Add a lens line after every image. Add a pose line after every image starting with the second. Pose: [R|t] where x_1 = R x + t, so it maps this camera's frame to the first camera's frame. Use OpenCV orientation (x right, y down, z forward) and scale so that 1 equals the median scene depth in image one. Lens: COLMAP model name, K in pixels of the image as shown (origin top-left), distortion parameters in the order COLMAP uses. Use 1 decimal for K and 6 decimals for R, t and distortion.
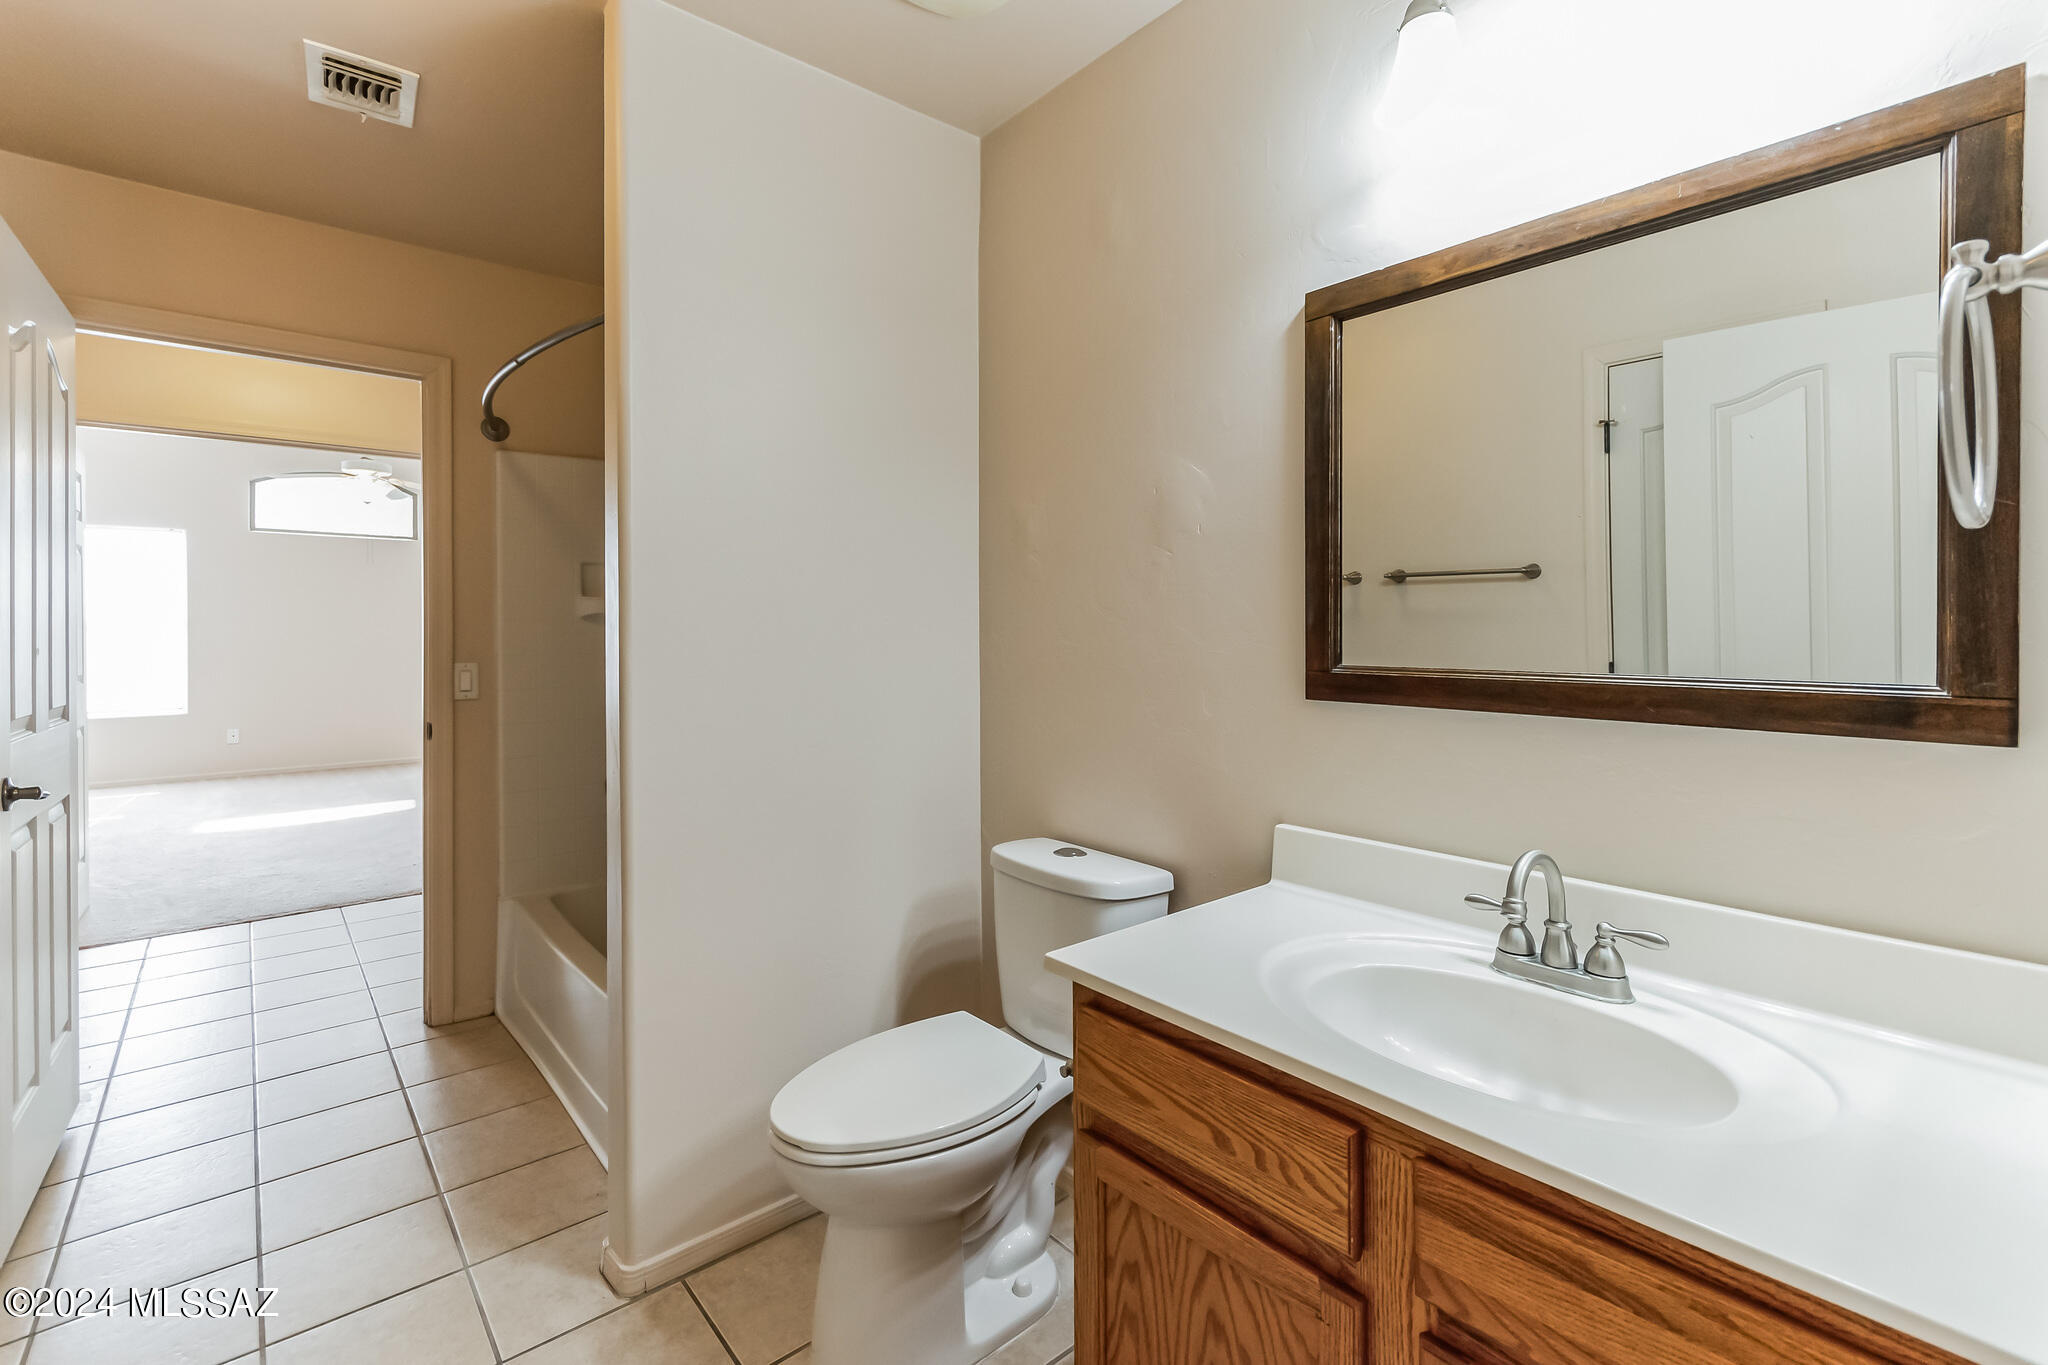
lens RADIAL K [[899.2, 0, 1024.1], [0, 899.2, 625.6], [0, 0, 1]] dist [-0.000153, -0.001701]
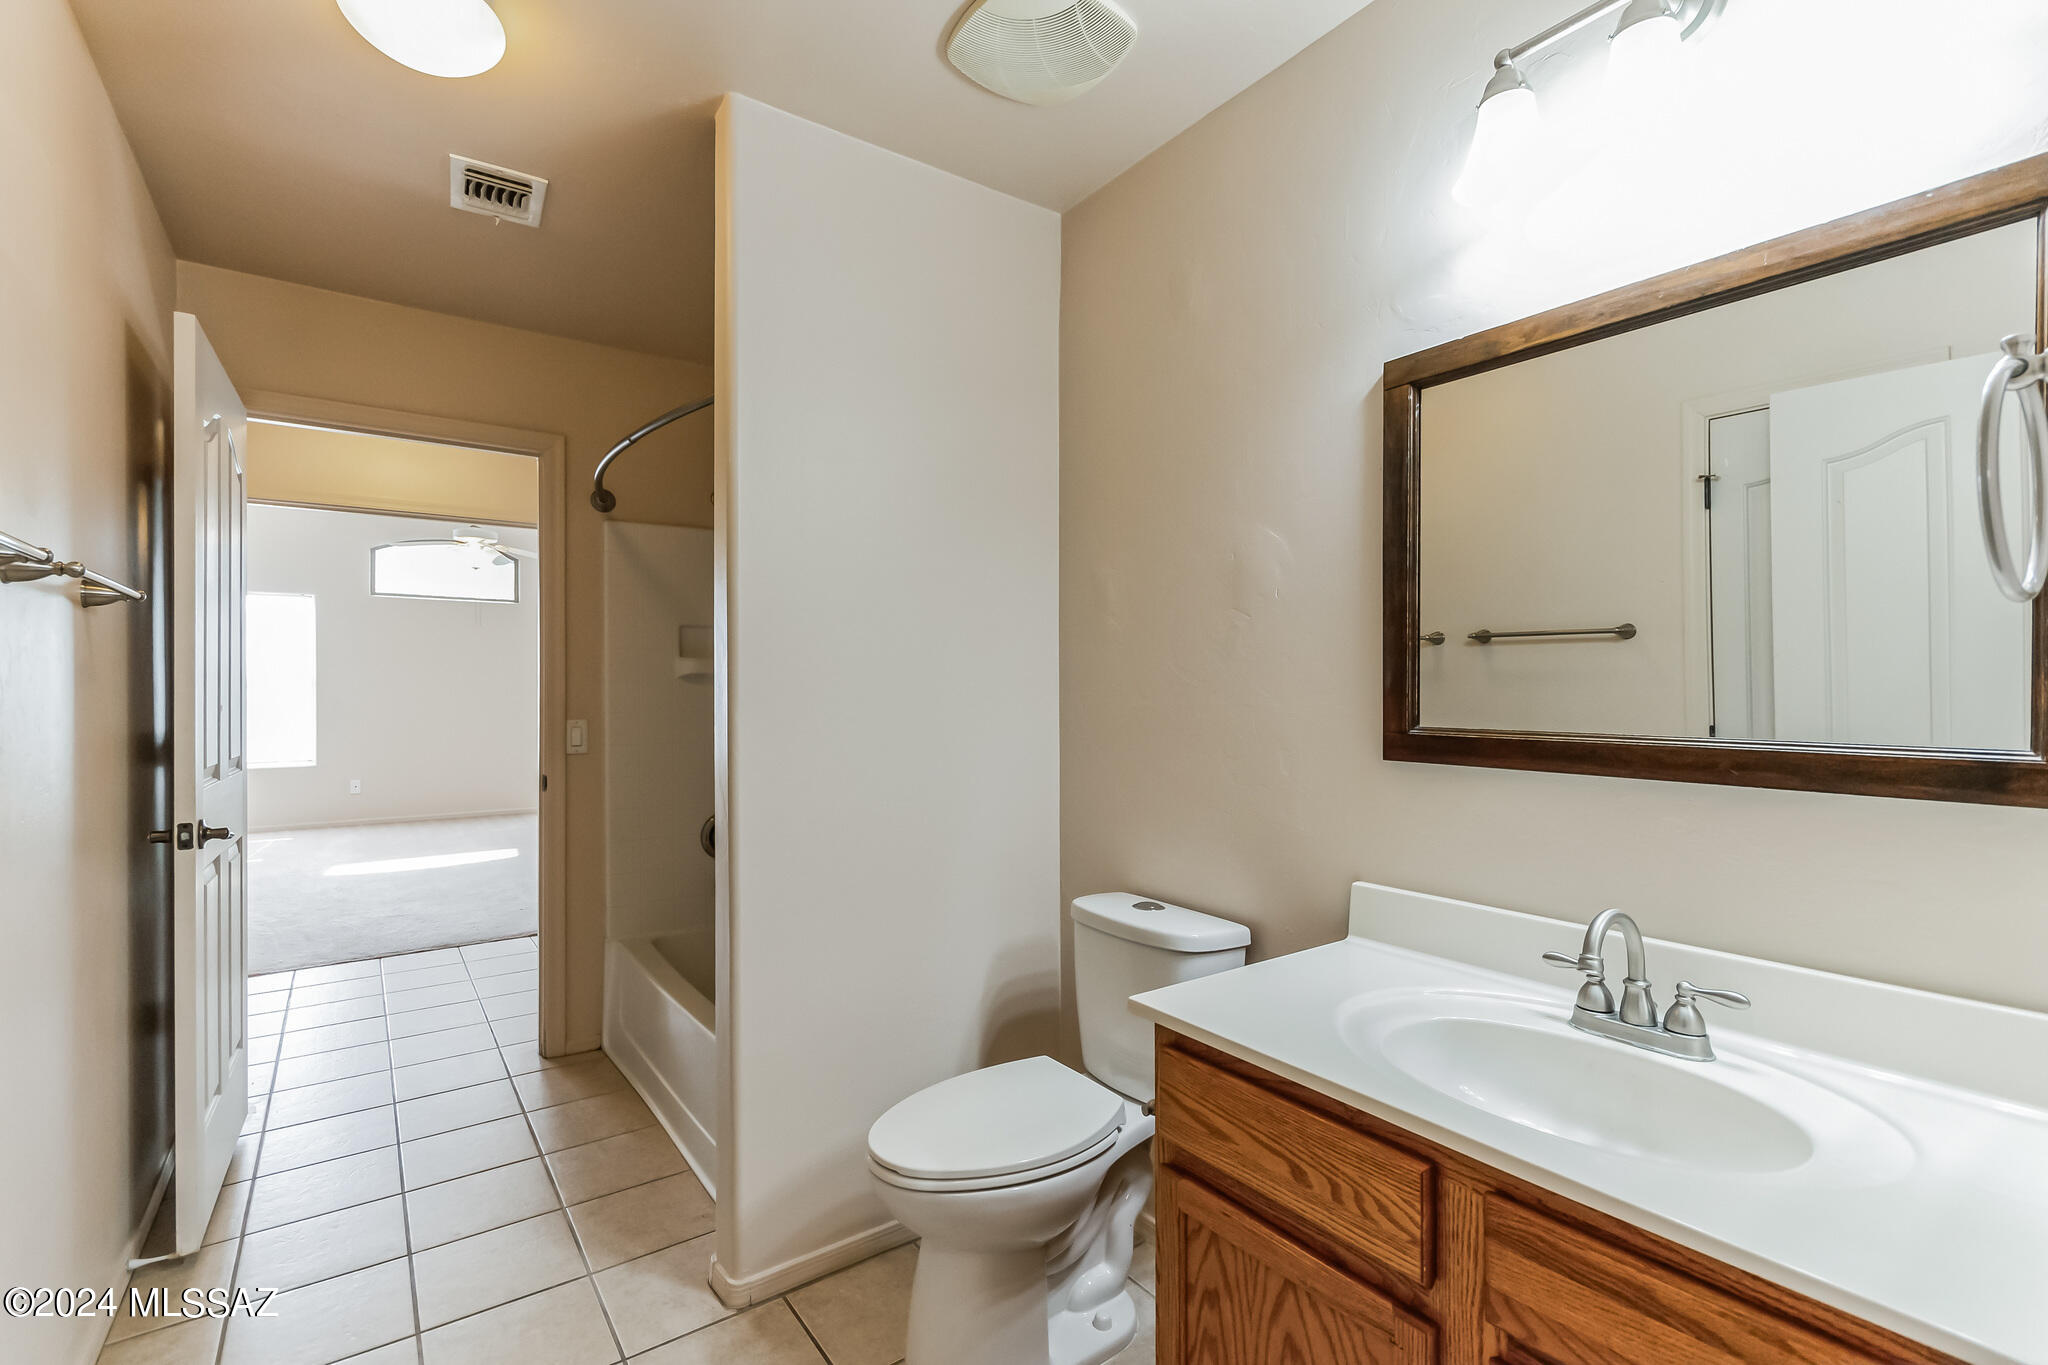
lens RADIAL K [[907.4, 0, 1016.4], [0, 907.4, 685.2], [0, 0, 1]] dist [0.000445, -0.000619]
pose [[0.996411, 0.002042, -0.084622, -0.012638], [-0.001995, 0.999998, 0.000634, -0.002331], [0.084623, -0.000463, 0.996413, -0.052518]]
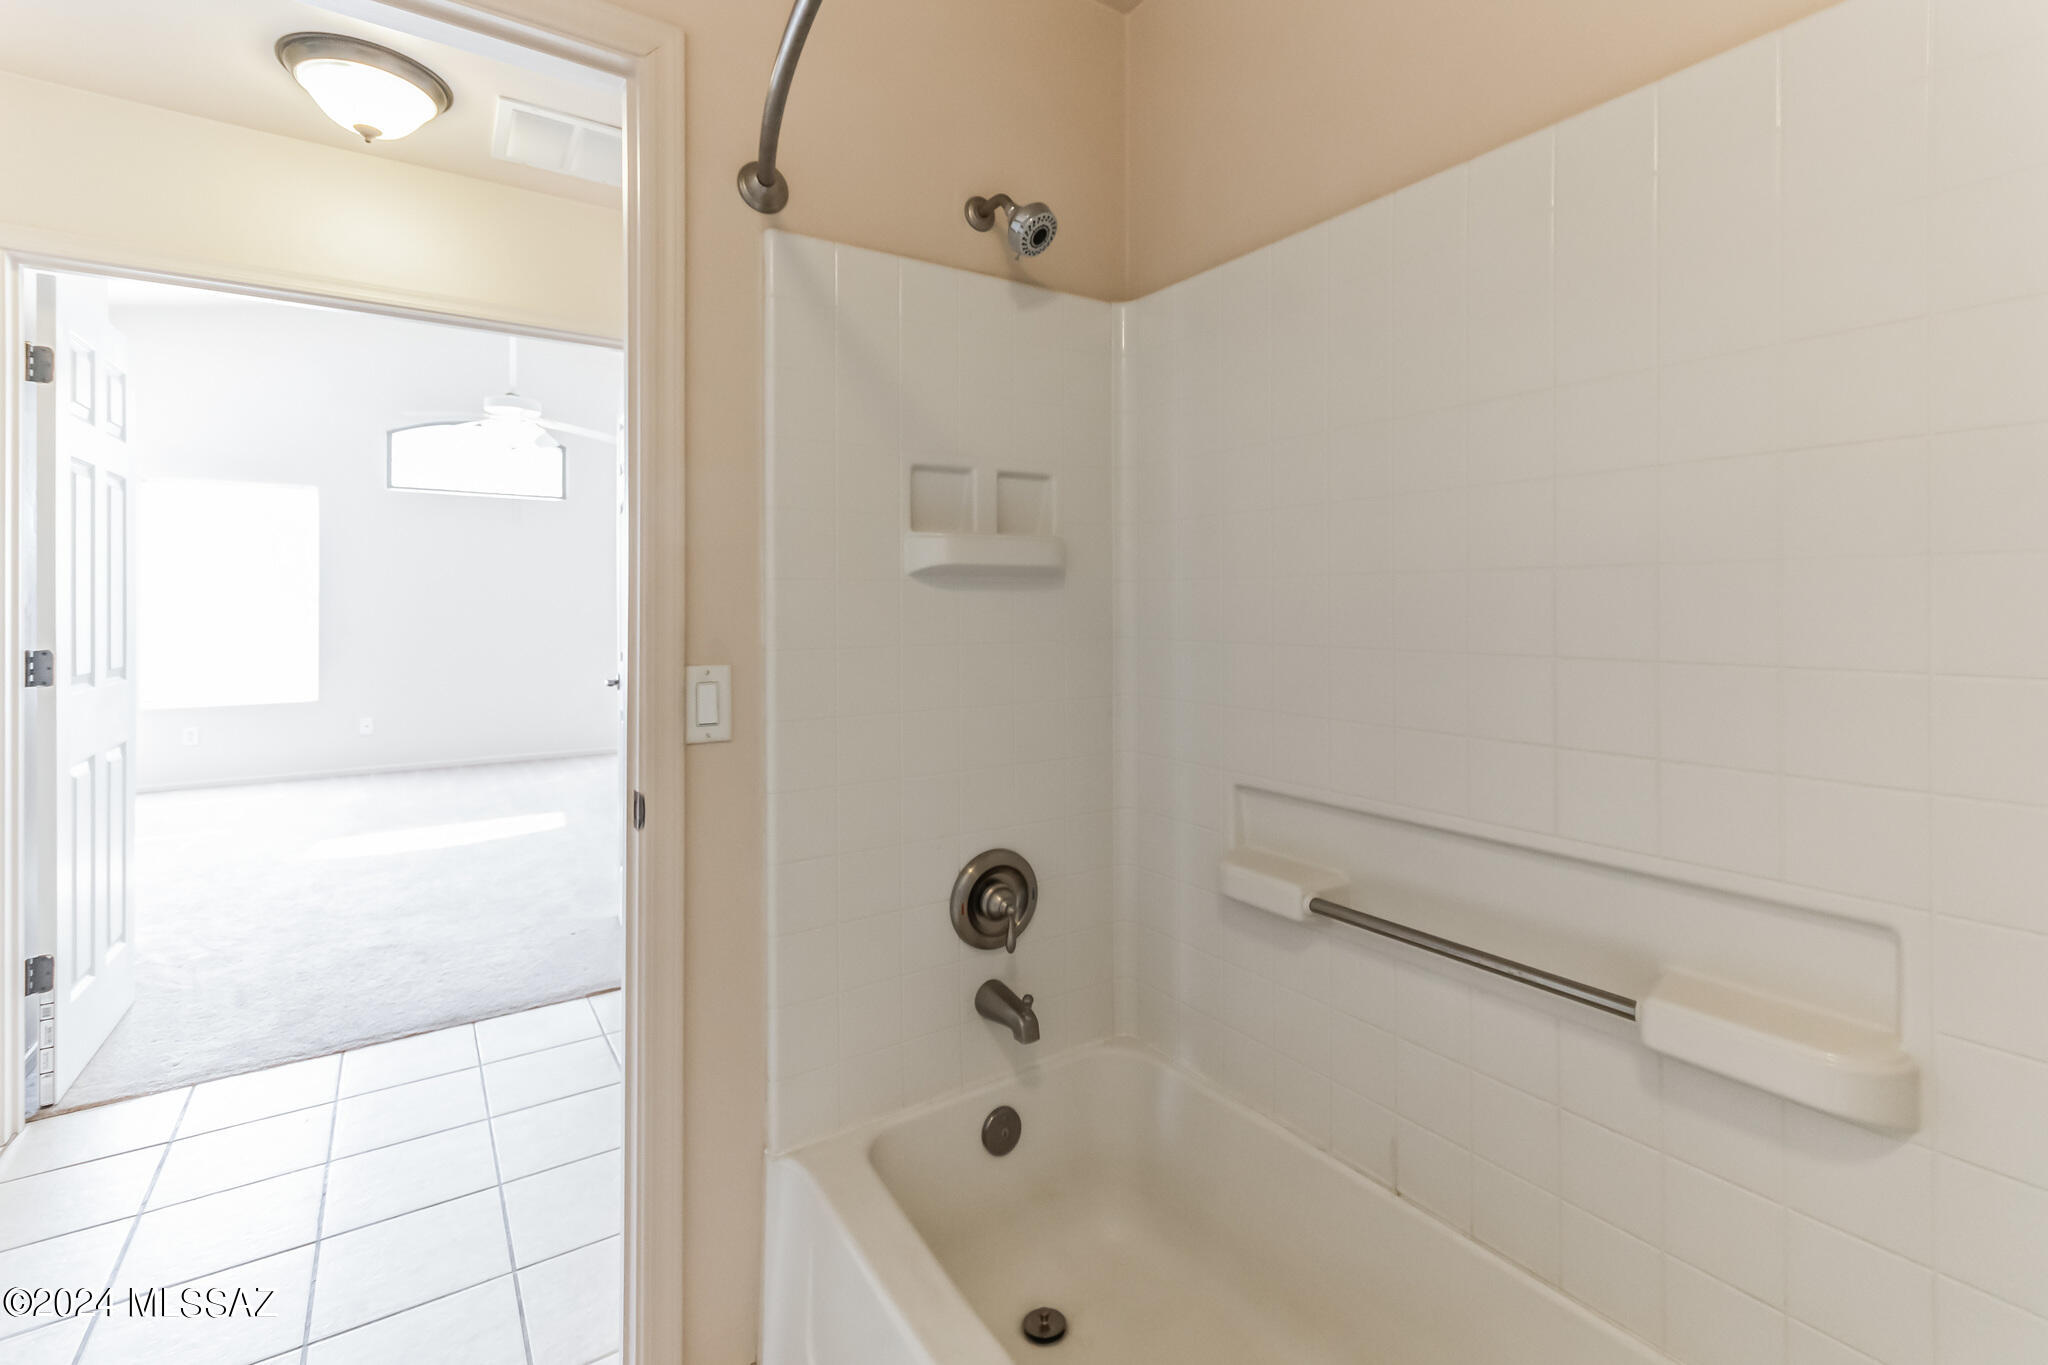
lens RADIAL K [[905.8, 0, 1020.9], [0, 905.8, 599.7], [0, 0, 1]] dist [-0.000220, -0.000191]
pose [[0.993077, 0.002735, -0.117432, -0.639167], [-0.003222, 0.999987, -0.003956, 0.012404], [0.117419, 0.004307, 0.993073, 0.865202]]
